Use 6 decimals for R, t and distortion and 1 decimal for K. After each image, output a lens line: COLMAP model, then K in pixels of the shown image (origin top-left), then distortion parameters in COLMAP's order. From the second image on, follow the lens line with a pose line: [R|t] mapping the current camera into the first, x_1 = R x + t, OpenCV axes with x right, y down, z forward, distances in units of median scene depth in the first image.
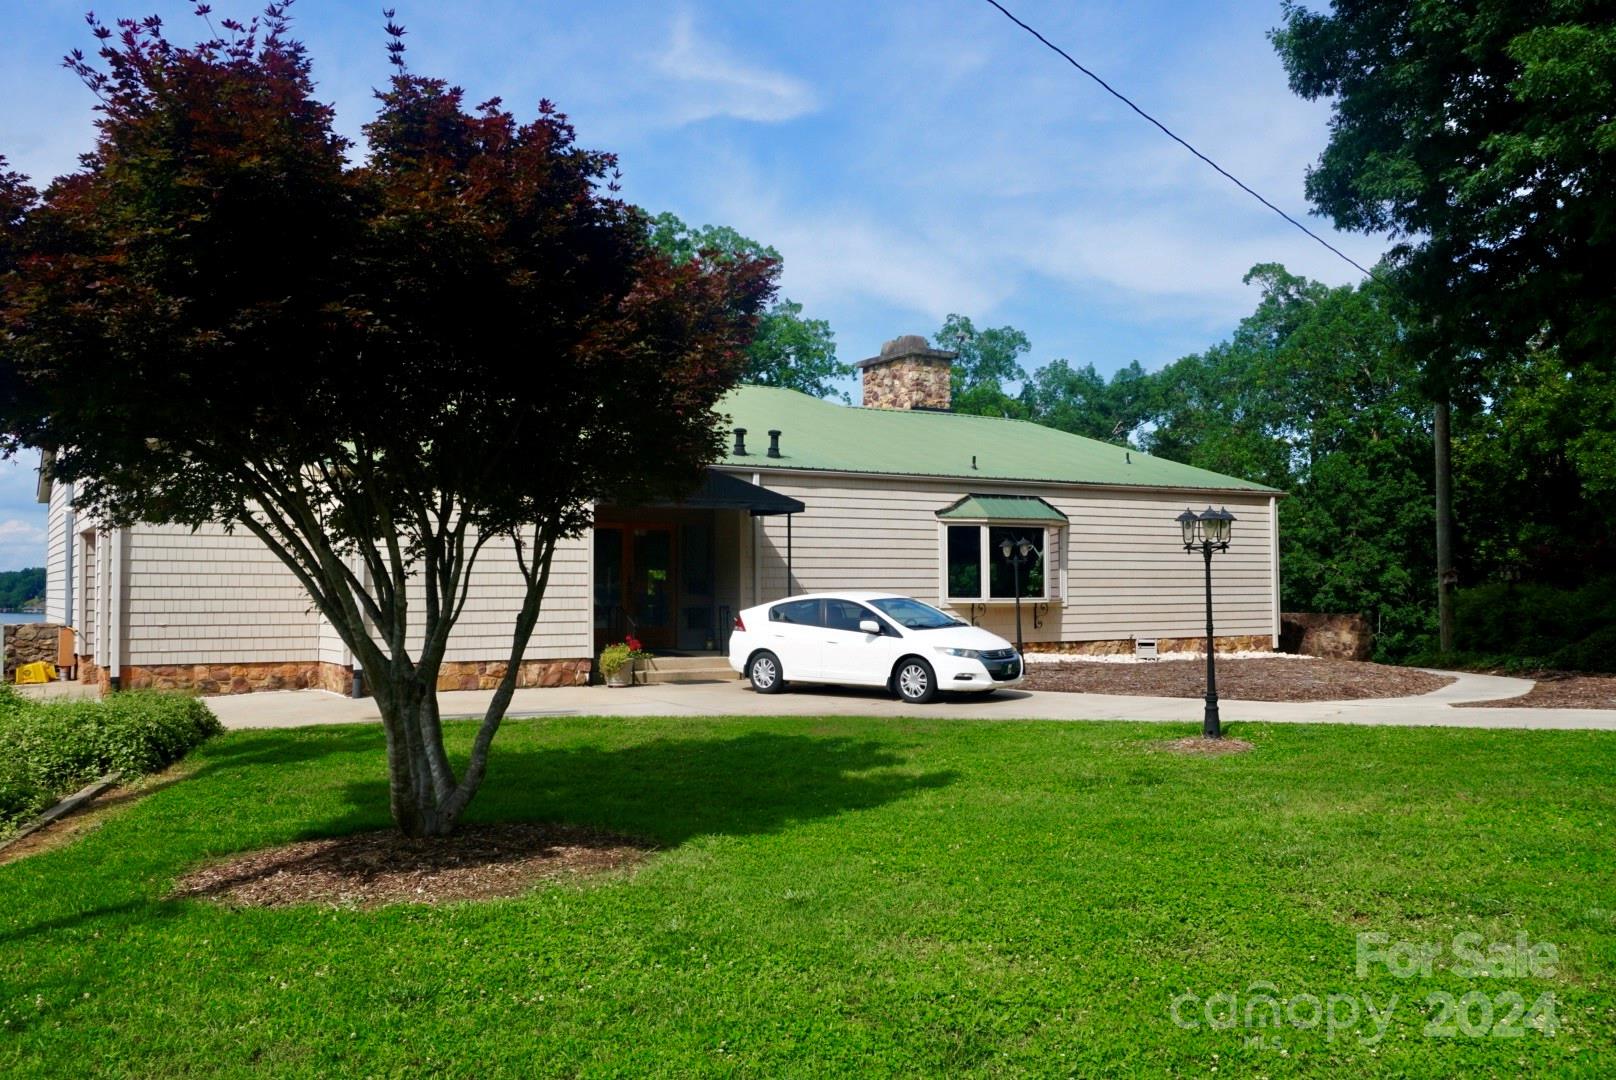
lens RADIAL K [[1403.3, 0, 808.0], [0, 1403.3, 540.0], [0, 0, 1]] dist [-0.003740, -0.001870]
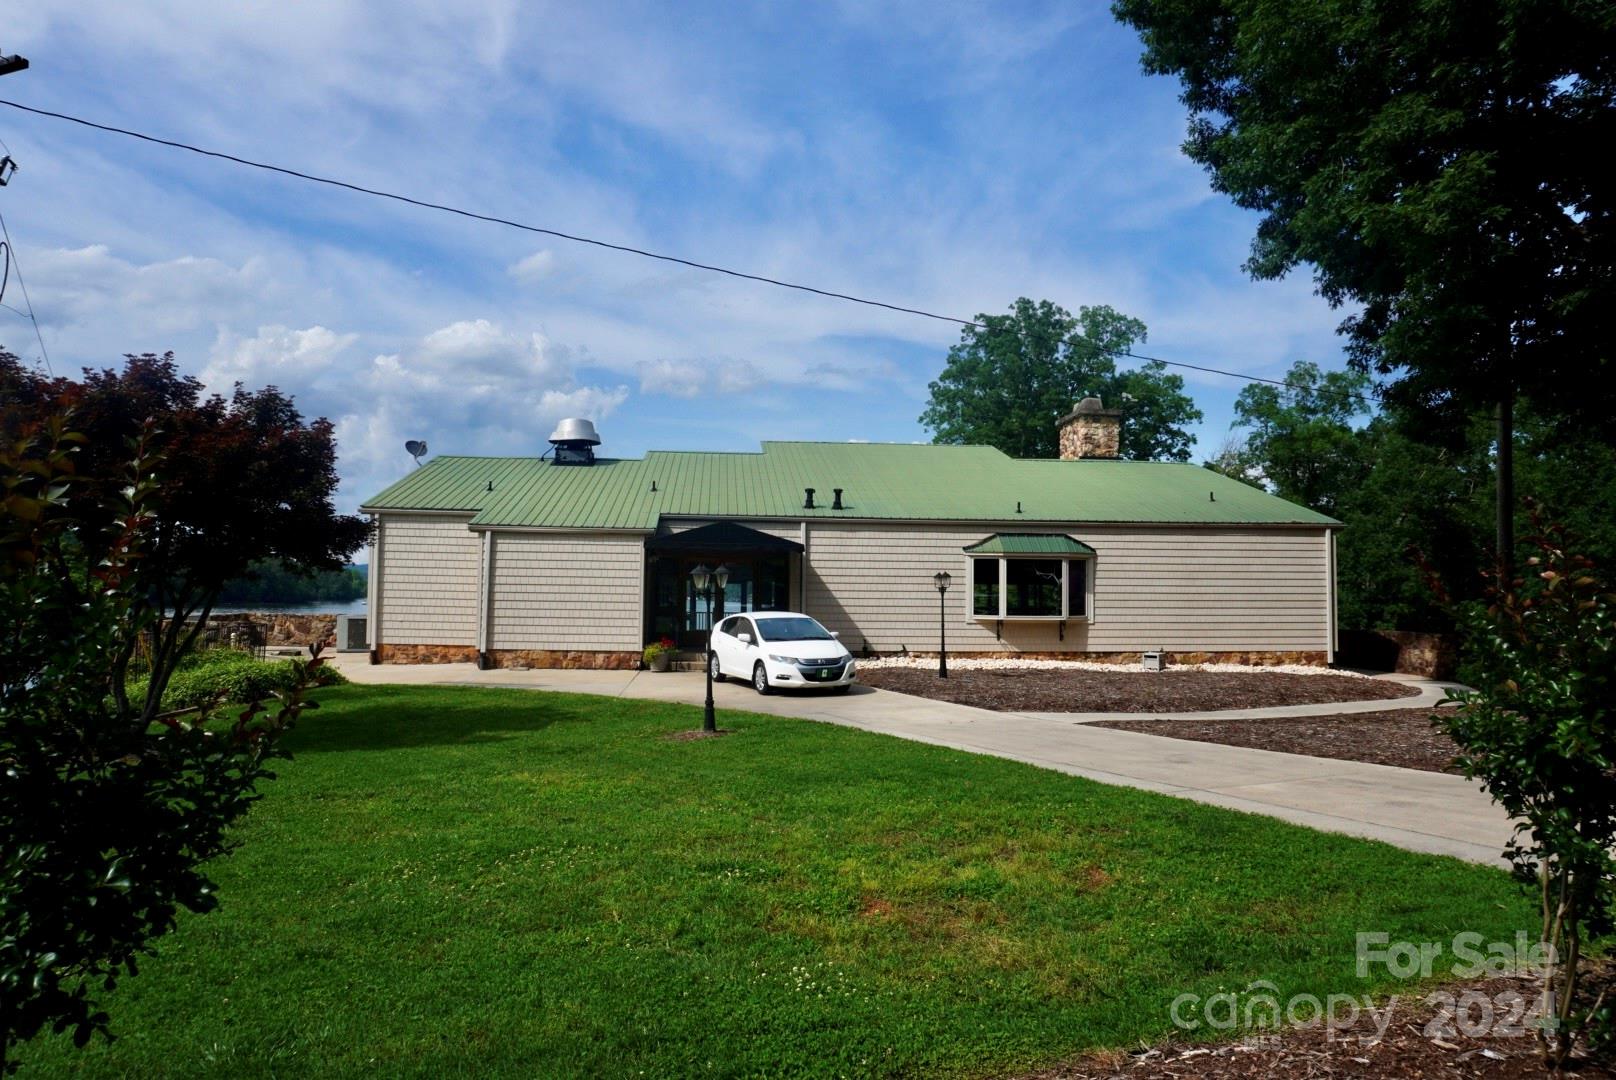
lens RADIAL K [[1119.9, 0, 807.9], [0, 1119.9, 485.0], [0, 0, 1]] dist [-0.076664, -0.000572]
pose [[0.888468, -0.027445, -0.458117, 0.422343], [0.001496, 0.998378, -0.056910, -0.018759], [0.458936, 0.049877, 0.887068, 0.017955]]
